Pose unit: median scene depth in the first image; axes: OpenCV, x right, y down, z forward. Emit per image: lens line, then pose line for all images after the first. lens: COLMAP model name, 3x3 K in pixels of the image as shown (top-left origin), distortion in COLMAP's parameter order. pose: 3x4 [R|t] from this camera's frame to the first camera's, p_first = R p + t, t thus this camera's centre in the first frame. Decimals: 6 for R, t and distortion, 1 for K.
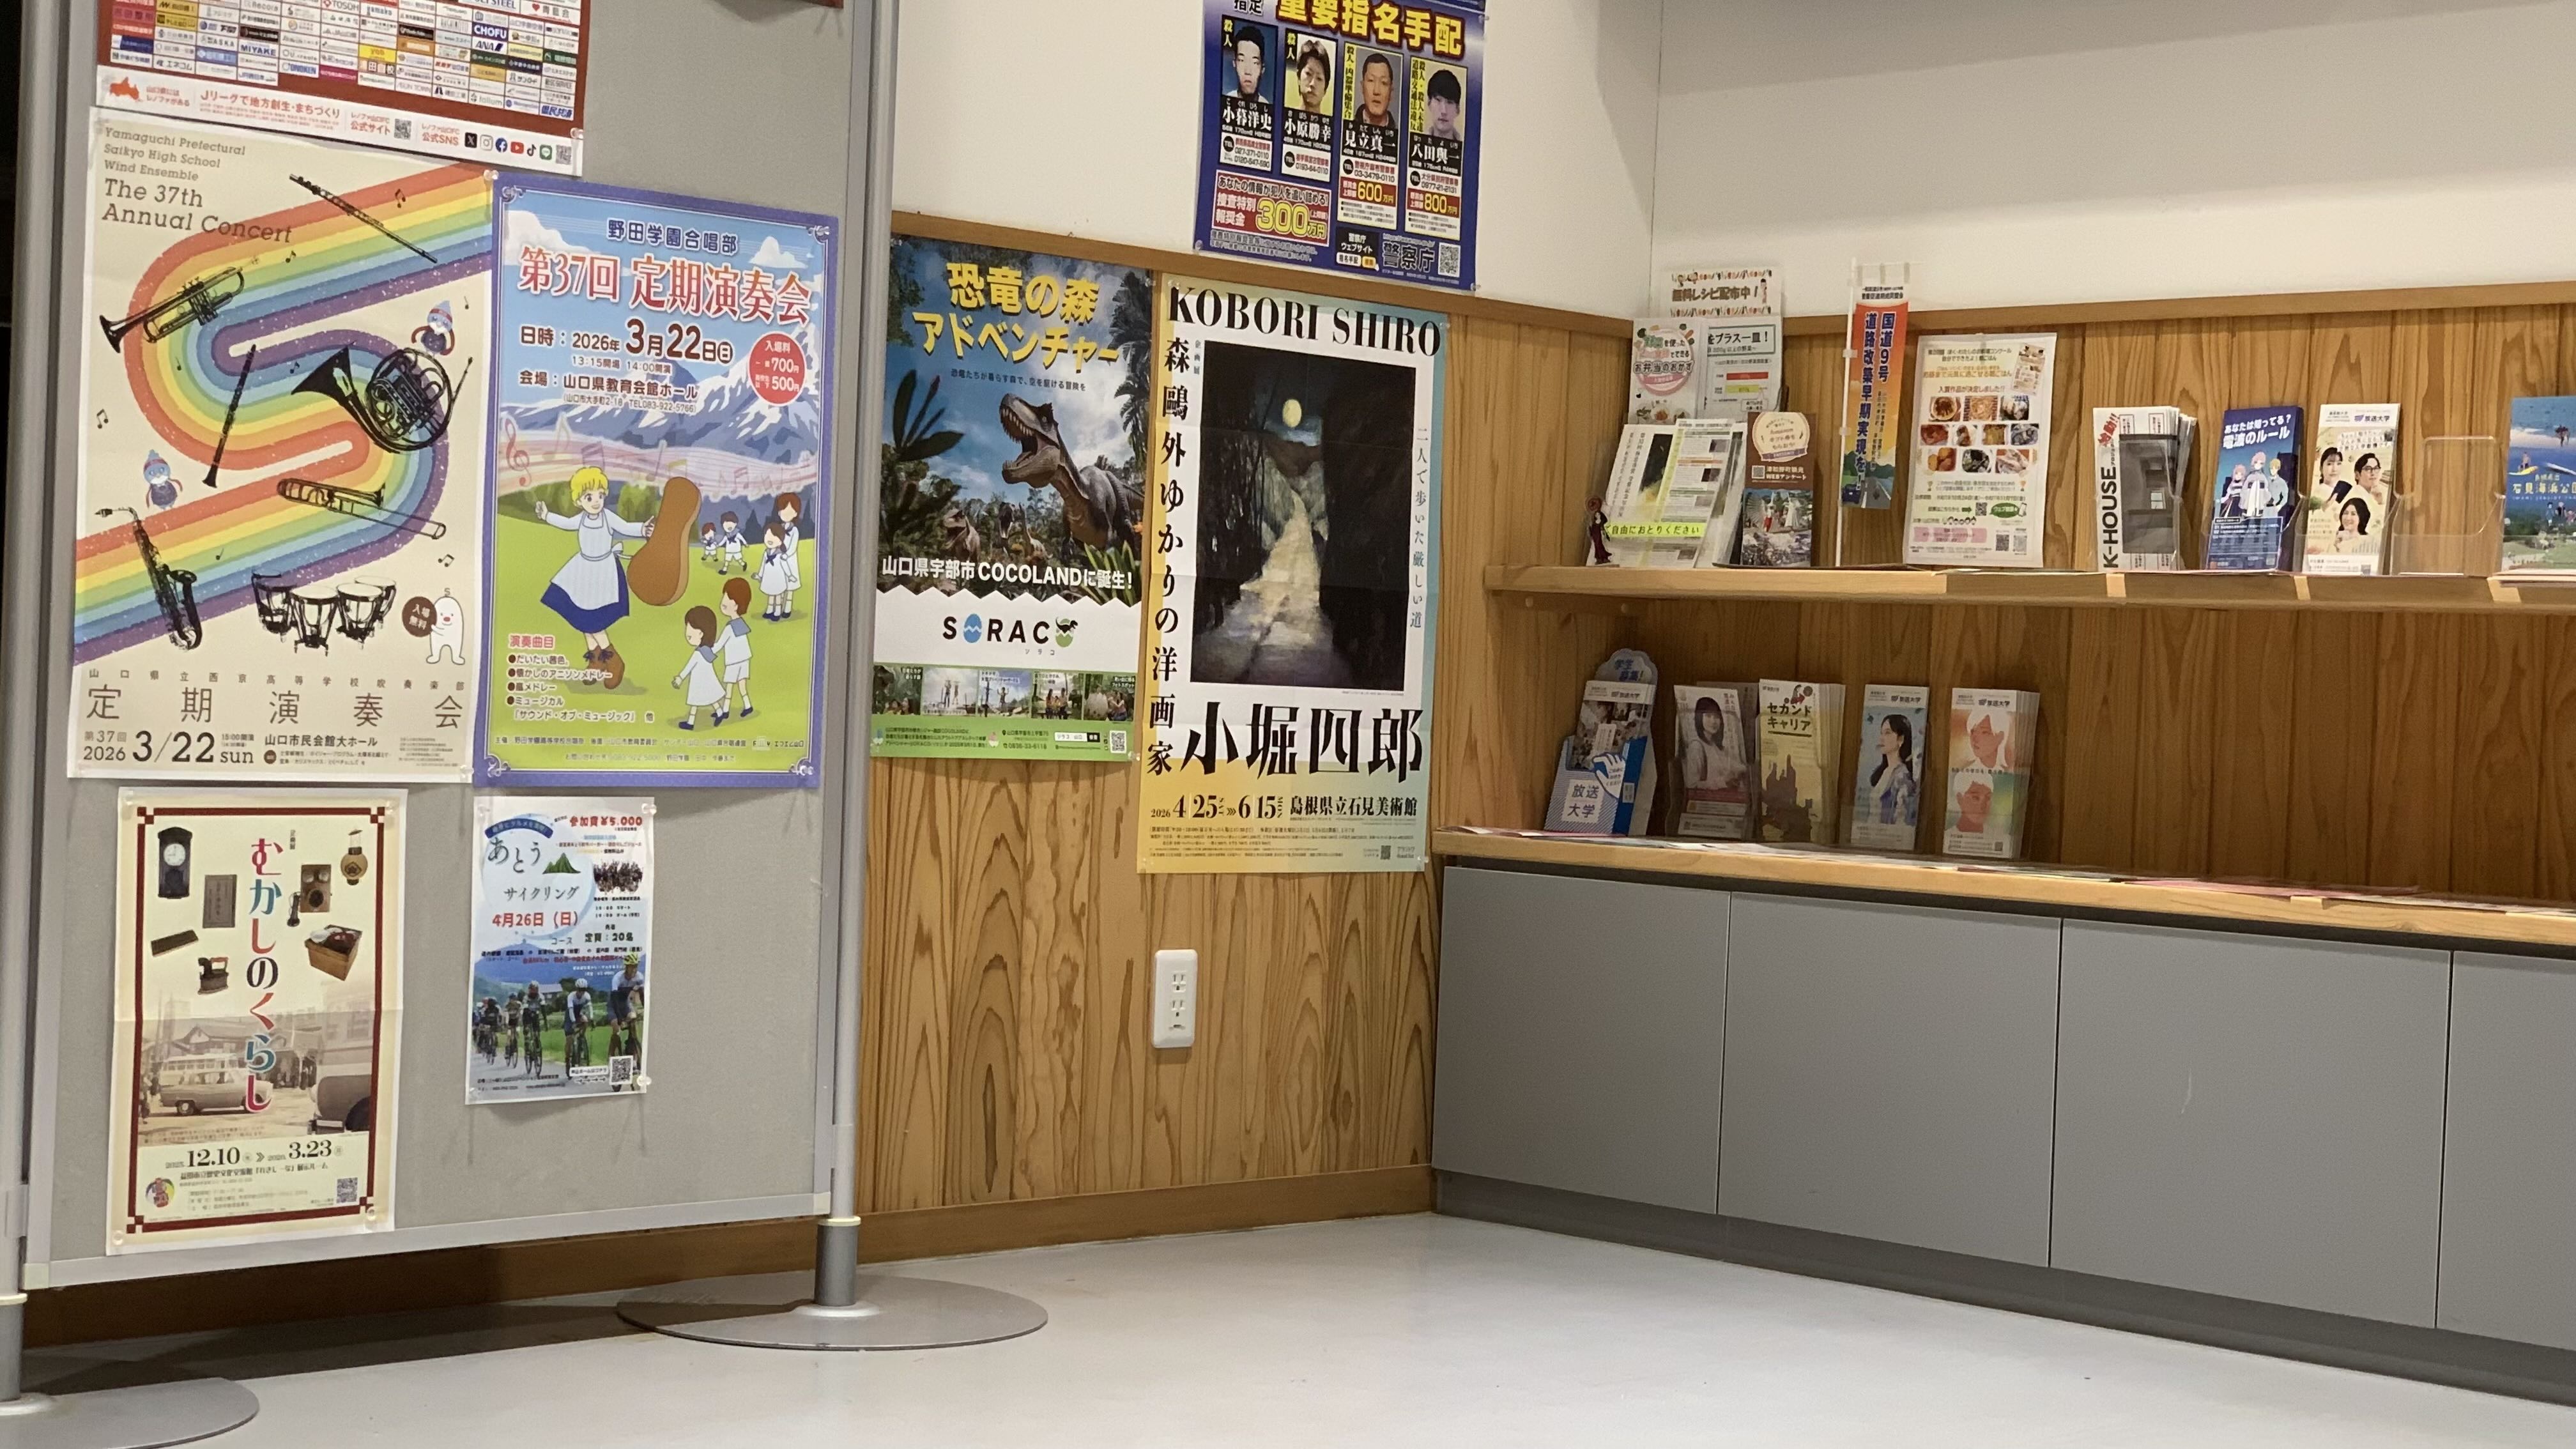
lens RADIAL K [[4000.2, 0, 1288.0], [0, 4000.2, 724.5], [0, 0, 1]] dist [0.032613, 0.008675]
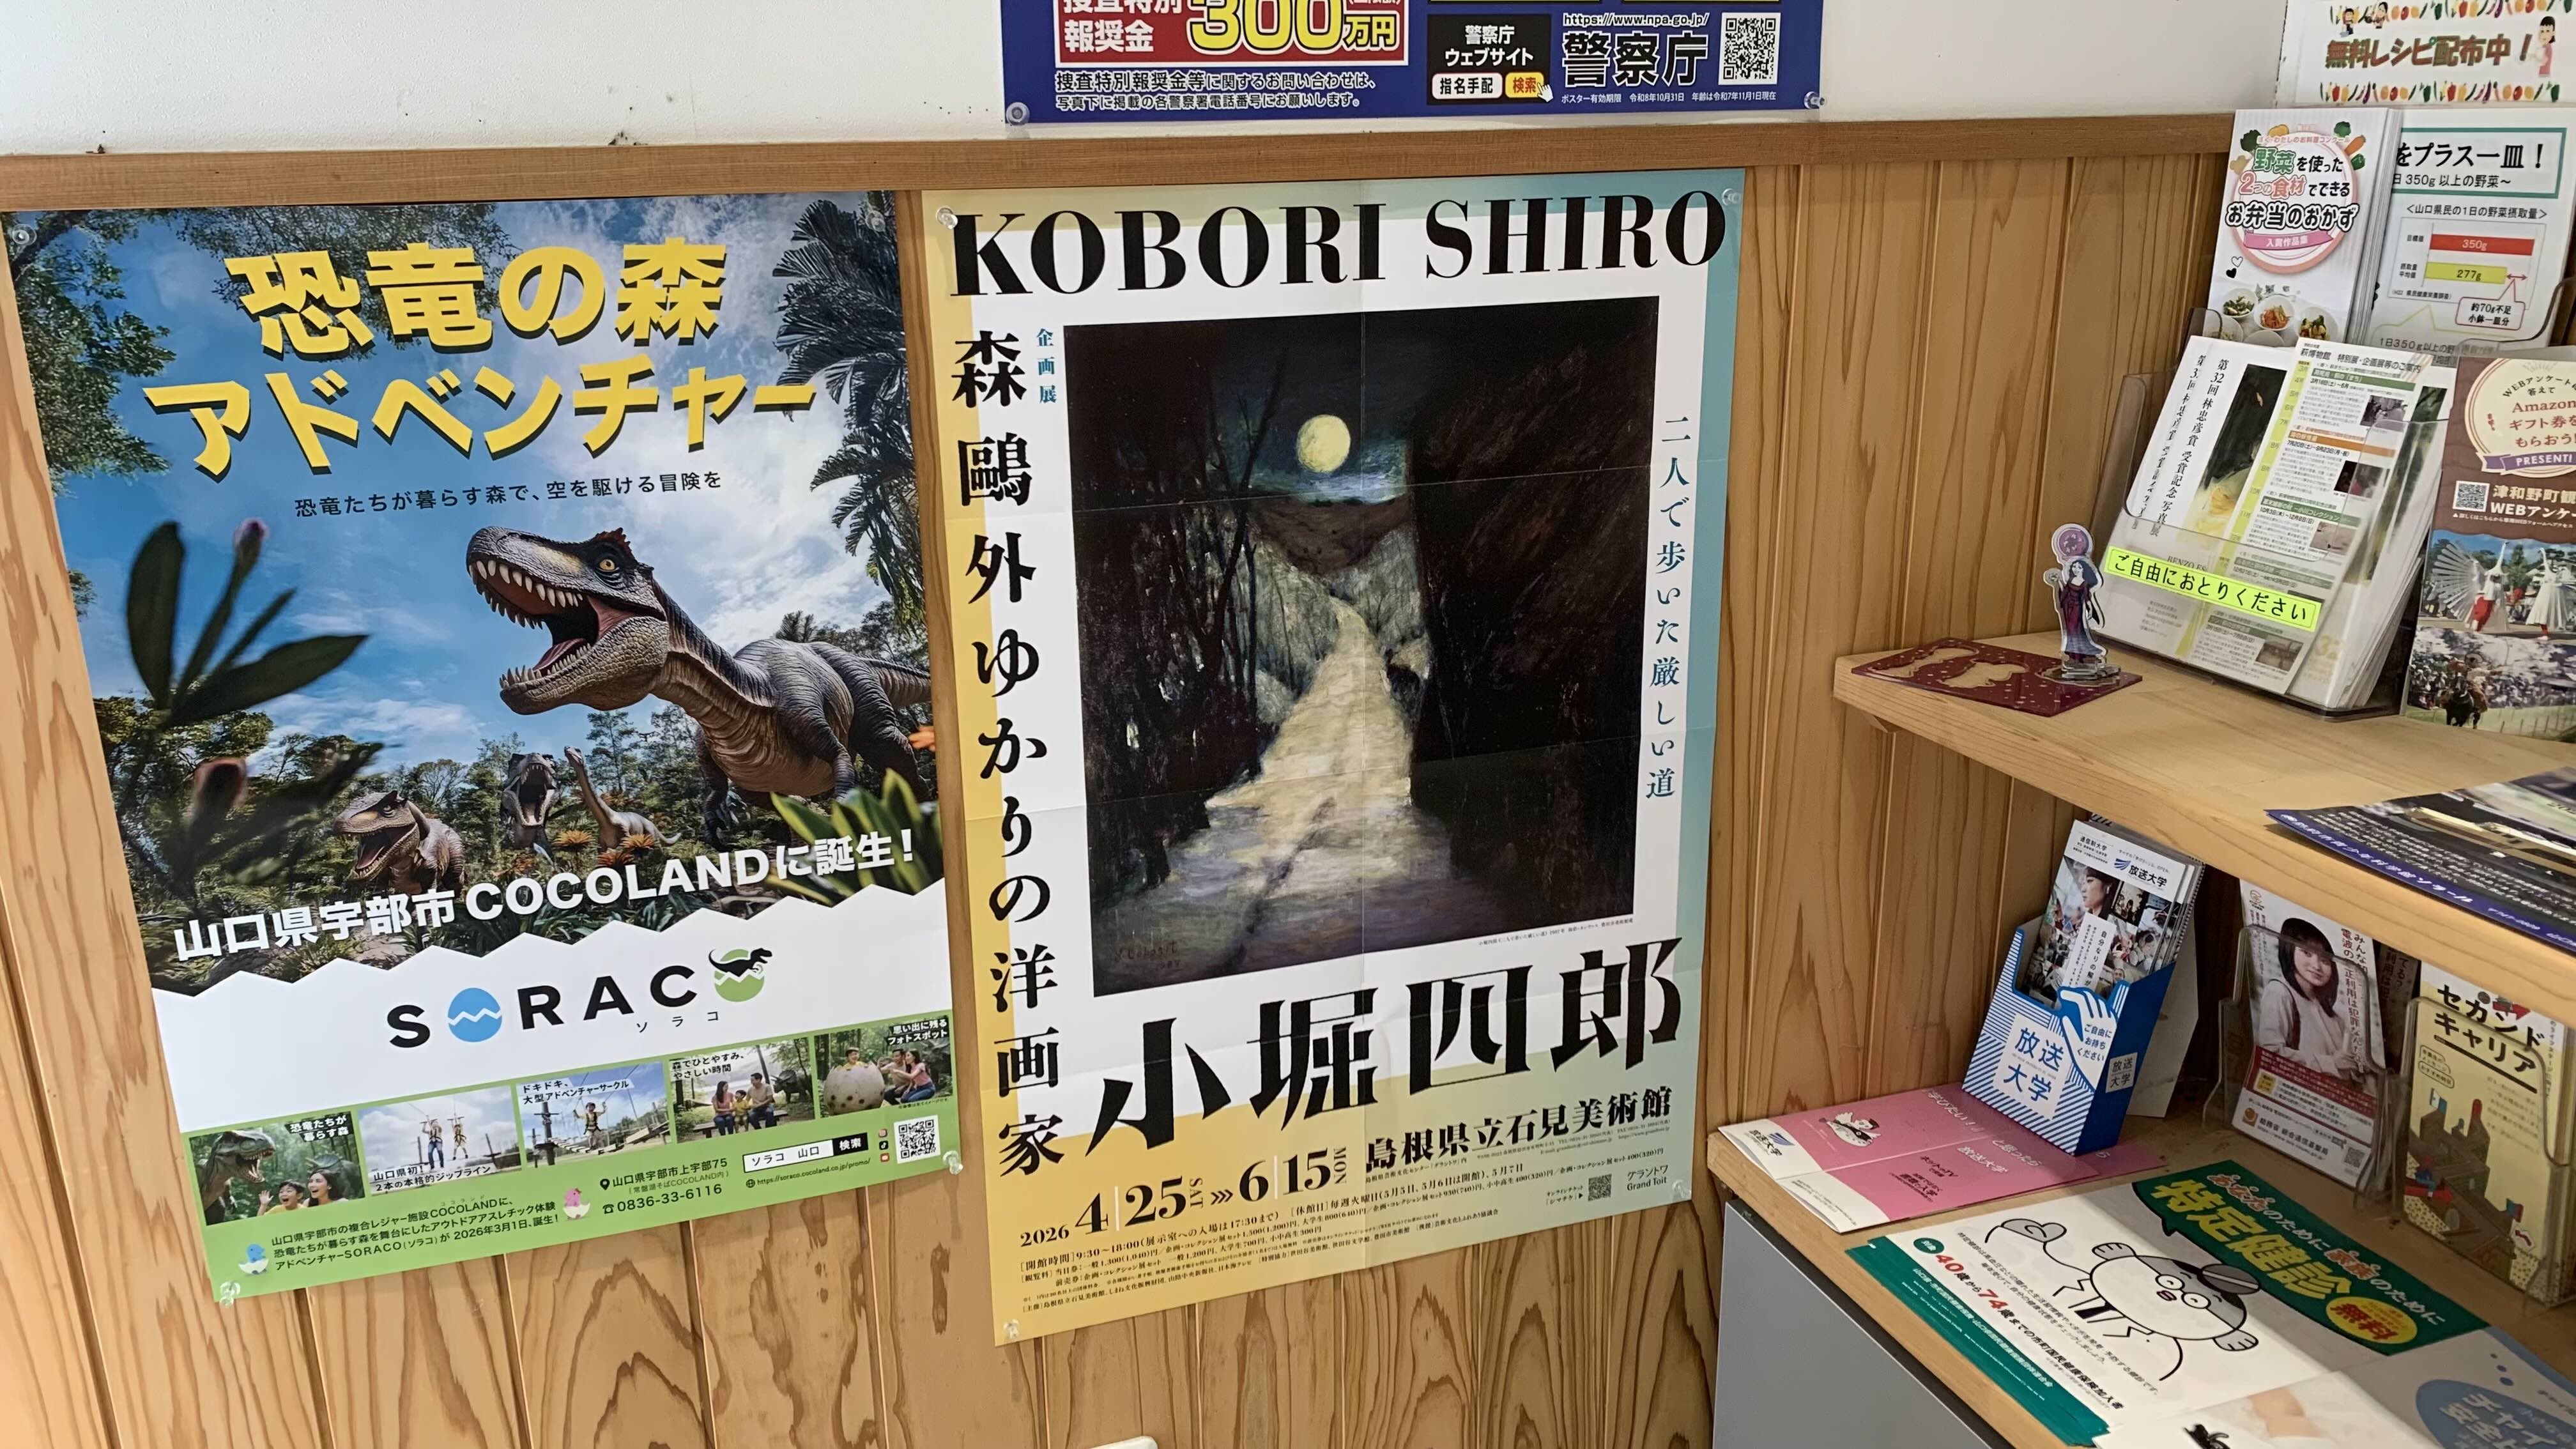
lens RADIAL K [[2001.1, 0, 1288.0], [0, 2001.1, 724.5], [0, 0, 1]] dist [0.097754, -0.124539]
pose [[0.896675, 0.079968, -0.435406, 0.107597], [0.047543, 0.960465, 0.274312, -0.114058], [0.440128, -0.266669, 0.857423, 0.796387]]
